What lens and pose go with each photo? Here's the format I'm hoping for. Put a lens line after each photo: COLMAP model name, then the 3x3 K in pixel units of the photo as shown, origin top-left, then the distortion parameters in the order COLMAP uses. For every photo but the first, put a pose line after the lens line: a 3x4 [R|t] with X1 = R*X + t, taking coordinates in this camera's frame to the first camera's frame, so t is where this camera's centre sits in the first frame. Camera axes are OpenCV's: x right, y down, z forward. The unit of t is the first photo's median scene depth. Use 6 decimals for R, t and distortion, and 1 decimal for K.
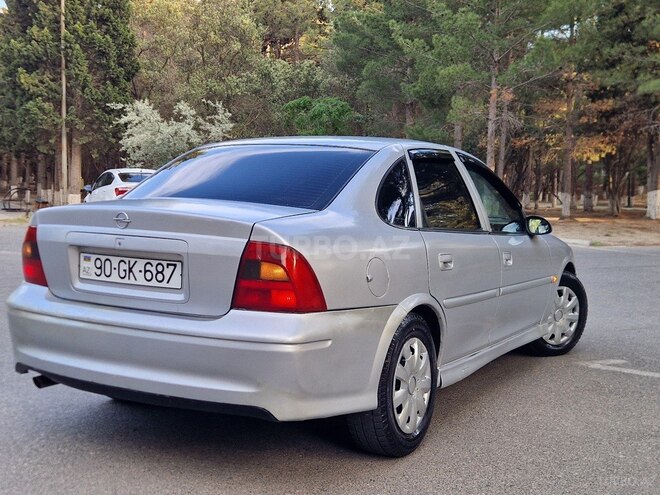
lens RADIAL K [[898.8, 0, 314.8], [0, 898.8, 251.0], [0, 0, 1]] dist [0.105778, -0.033433]
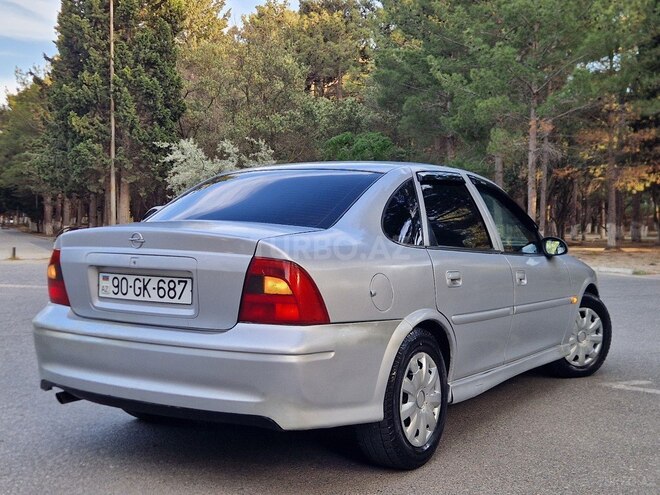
lens RADIAL K [[895.8, 0, 321.3], [0, 895.8, 237.2], [0, 0, 1]] dist [0.109825, -0.035499]
pose [[0.998801, -0.015297, -0.046493, 0.040354], [0.012710, 0.998381, -0.055438, 0.018155], [0.047266, 0.054781, 0.997379, -0.032842]]
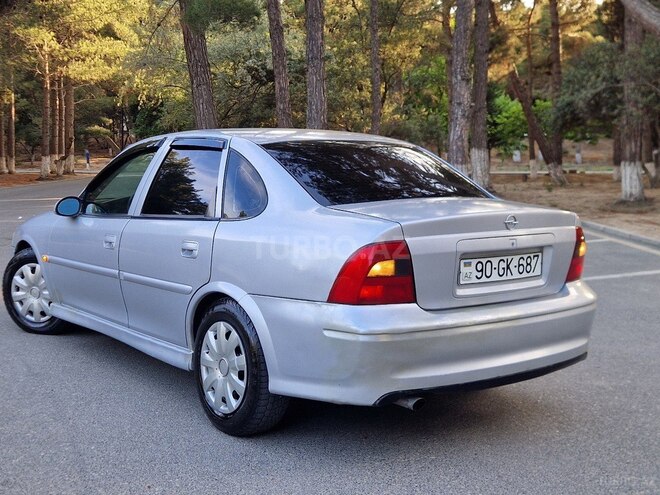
lens RADIAL K [[894.2, 0, 324.9], [0, 894.2, 236.8], [0, 0, 1]] dist [0.112311, -0.021787]
pose [[0.328121, -0.106661, 0.938595, -1.022773], [0.073929, 0.993457, 0.087051, -0.100168], [-0.941738, 0.040826, 0.333859, 0.661027]]
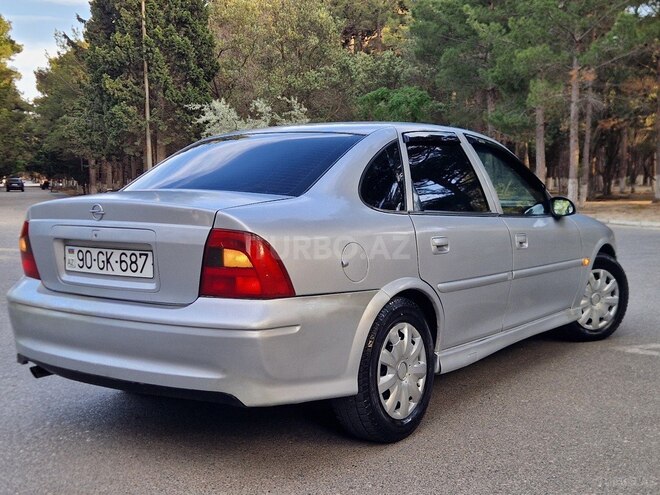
lens RADIAL K [[898.8, 0, 314.8], [0, 898.8, 251.0], [0, 0, 1]] dist [0.105778, -0.033433]
pose [[0.993923, -0.027436, -0.106608, 0.107921], [0.028167, 0.999589, 0.005356, 0.008563], [0.106417, -0.008326, 0.994287, 0.006814]]
